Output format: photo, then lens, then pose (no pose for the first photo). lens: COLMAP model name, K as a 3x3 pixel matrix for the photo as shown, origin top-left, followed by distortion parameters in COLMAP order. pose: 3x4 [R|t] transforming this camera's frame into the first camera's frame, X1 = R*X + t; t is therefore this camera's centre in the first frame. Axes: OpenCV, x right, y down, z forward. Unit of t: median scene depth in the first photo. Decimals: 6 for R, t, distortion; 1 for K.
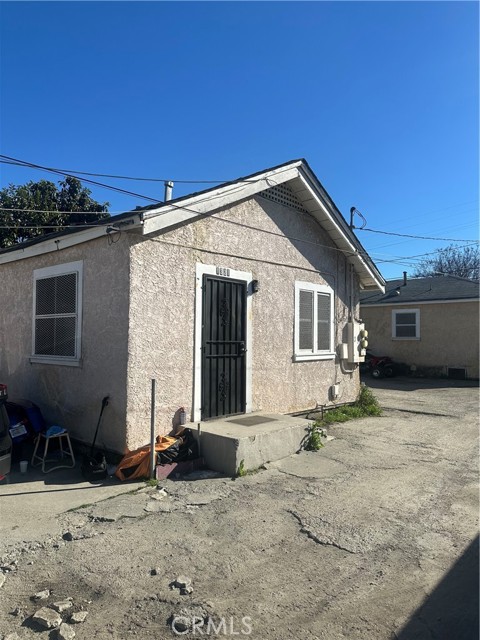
lens RADIAL K [[444.7, 0, 238.5], [0, 444.7, 321.2], [0, 0, 1]] dist [-0.002558, -0.019091]
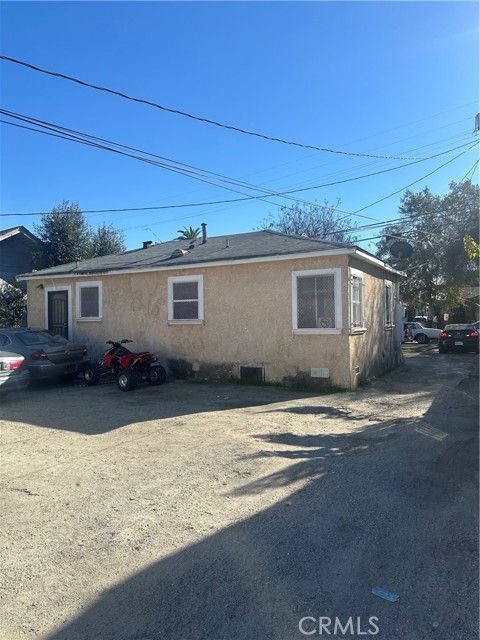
lens RADIAL K [[444.7, 0, 241.0], [0, 444.7, 316.4], [0, 0, 1]] dist [-0.002558, -0.019091]
pose [[0.976573, -0.022404, 0.214017, 0.322164], [0.015530, 0.999310, 0.033746, 0.011274], [-0.214625, -0.029631, 0.976247, 0.360637]]
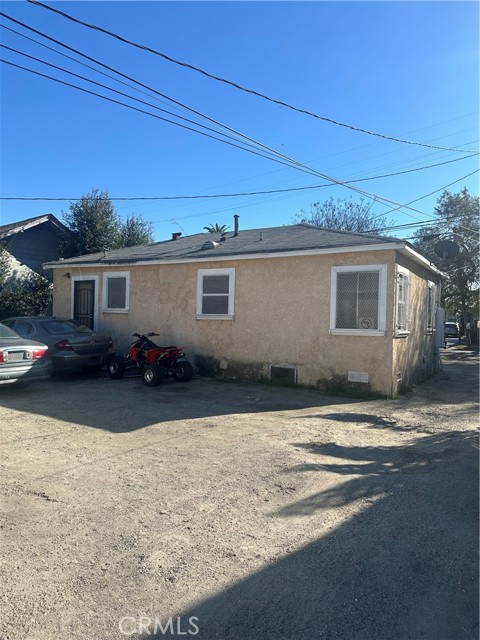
lens RADIAL K [[444.7, 0, 238.2], [0, 444.7, 323.3], [0, 0, 1]] dist [-0.002558, -0.019091]
pose [[0.986861, 0.013487, 0.161006, 0.314708], [-0.021922, 0.998472, 0.050730, 0.016399], [-0.160076, -0.053593, 0.985649, 0.395633]]
